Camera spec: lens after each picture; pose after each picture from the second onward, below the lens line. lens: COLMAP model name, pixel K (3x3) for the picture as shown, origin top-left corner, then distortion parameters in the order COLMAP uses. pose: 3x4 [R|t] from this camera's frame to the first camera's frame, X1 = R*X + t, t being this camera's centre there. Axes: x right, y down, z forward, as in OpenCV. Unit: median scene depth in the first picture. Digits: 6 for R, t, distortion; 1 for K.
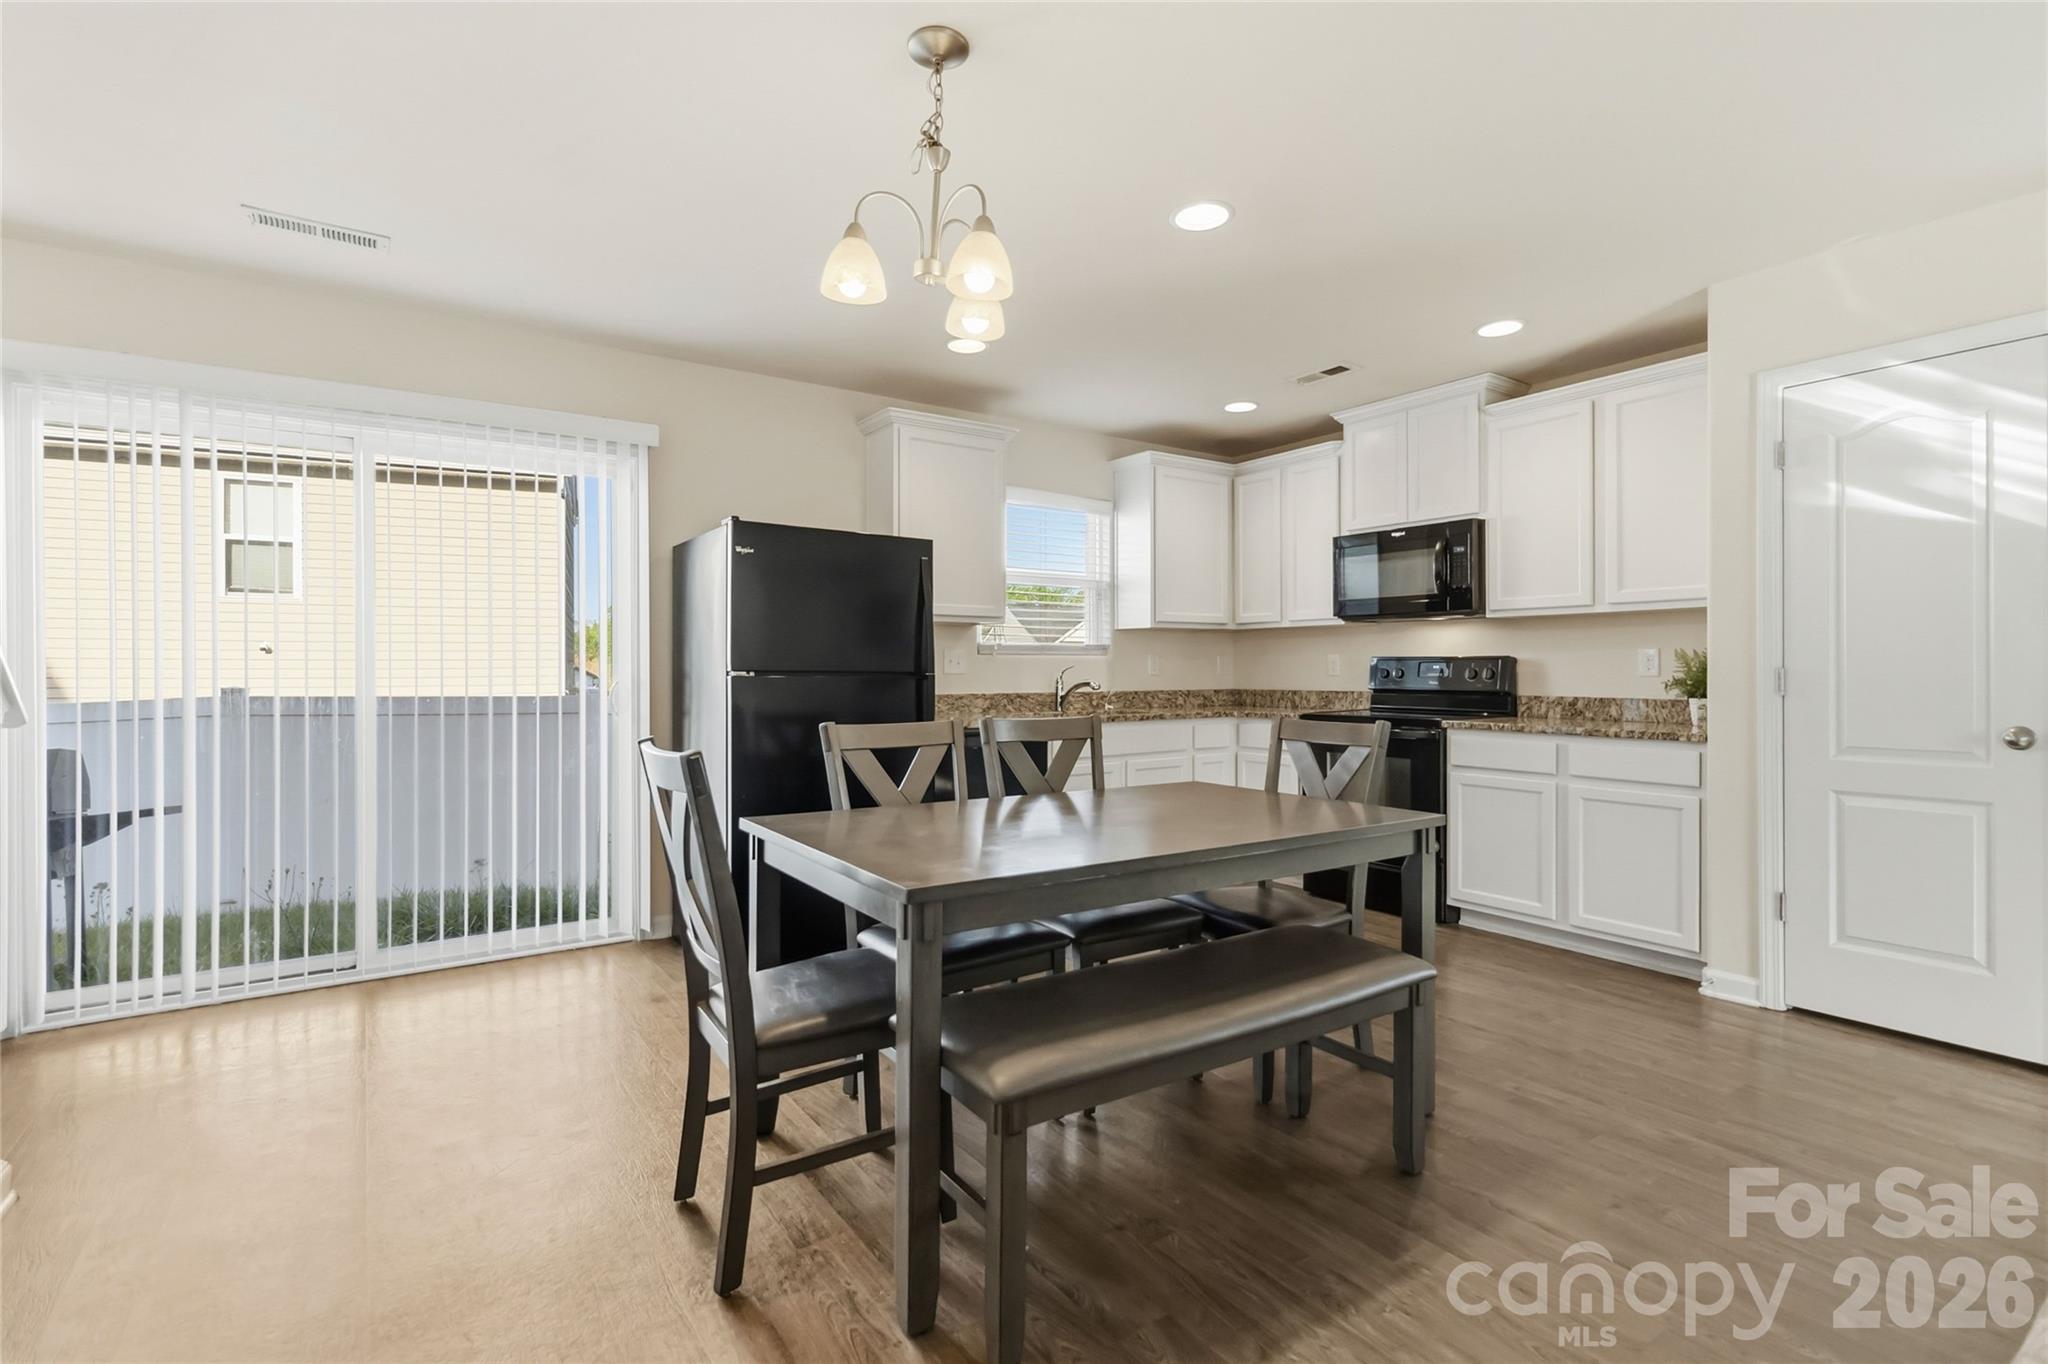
lens RADIAL K [[960.4, 0, 1028.6], [0, 960.4, 679.0], [0, 0, 1]] dist [0.000232, -0.000307]
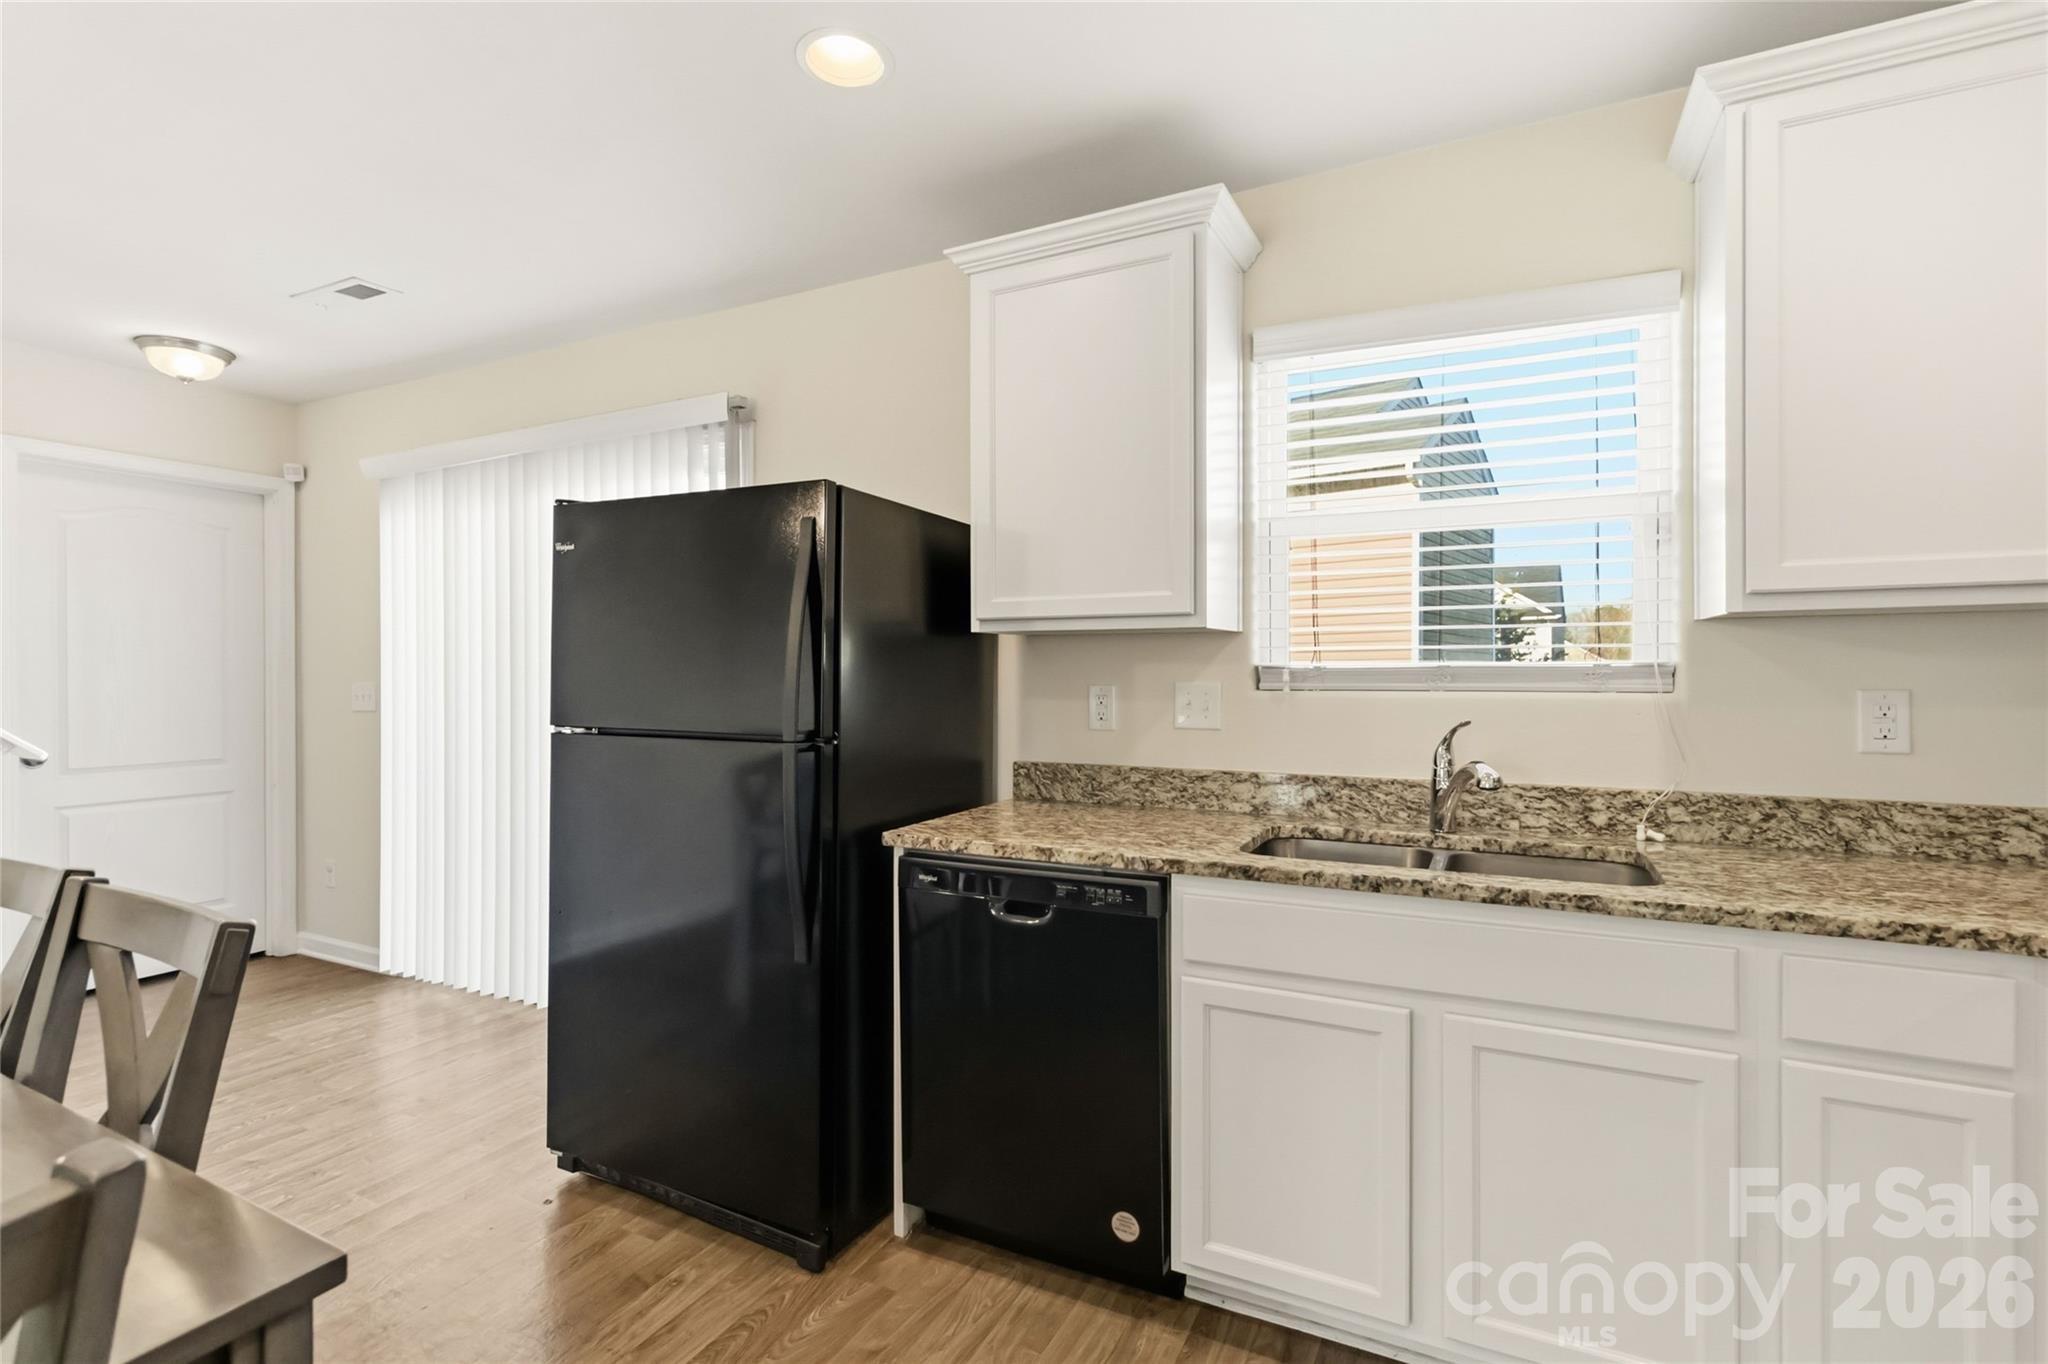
lens RADIAL K [[955.5, 0, 1034.9], [0, 955.5, 666.8], [0, 0, 1]] dist [0.000698, 0.000331]
pose [[0.479860, -0.003972, -0.877336, 0.347740], [-0.007002, 0.999941, -0.008357, -0.035823], [0.877317, 0.010153, 0.479804, 0.742955]]
